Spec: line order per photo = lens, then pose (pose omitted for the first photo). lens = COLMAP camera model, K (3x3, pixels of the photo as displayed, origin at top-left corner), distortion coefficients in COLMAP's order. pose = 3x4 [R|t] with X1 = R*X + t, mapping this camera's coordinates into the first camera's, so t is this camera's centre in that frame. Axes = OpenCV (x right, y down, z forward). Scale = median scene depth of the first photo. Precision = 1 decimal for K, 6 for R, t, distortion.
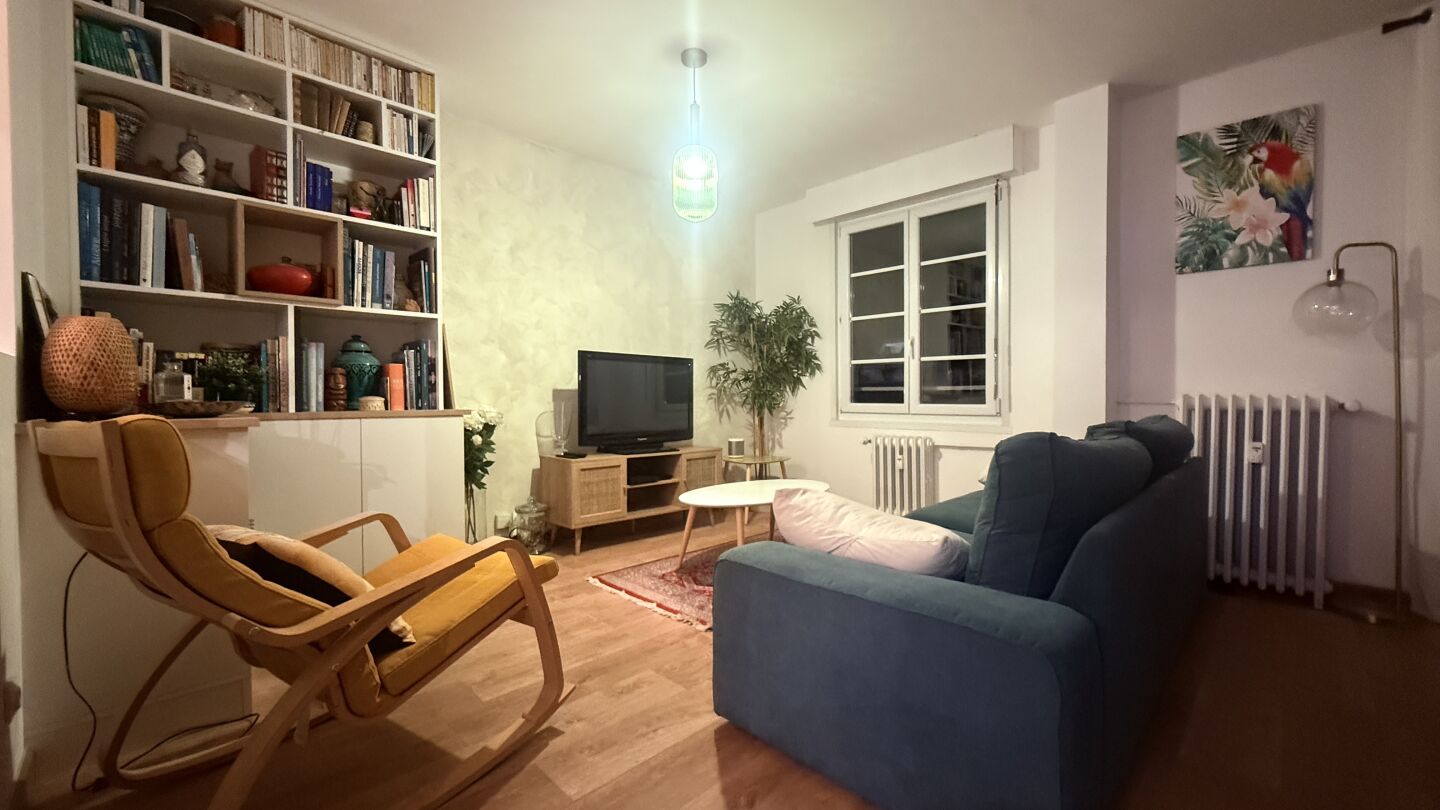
lens RADIAL K [[562.0, 0, 721.9], [0, 562.0, 404.7], [0, 0, 1]] dist [0.001272, -0.000022]
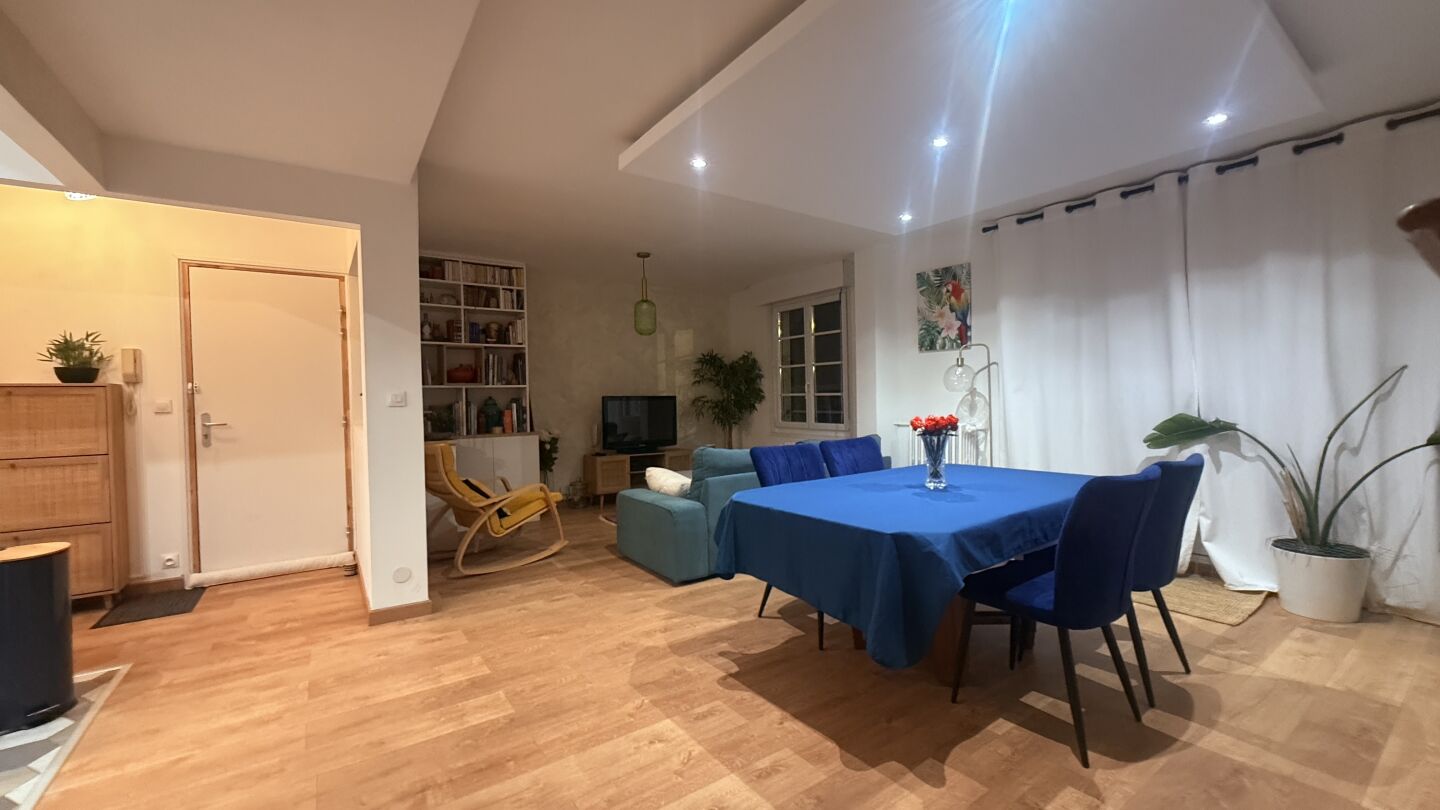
lens RADIAL K [[562.0, 0, 722.6], [0, 562.0, 403.4], [0, 0, 1]] dist [0.001272, -0.000022]
pose [[0.983746, -0.013100, -0.179085, 0.556975], [0.012996, 0.999914, -0.001752, -0.082328], [0.179093, -0.000604, 0.983832, -0.874645]]
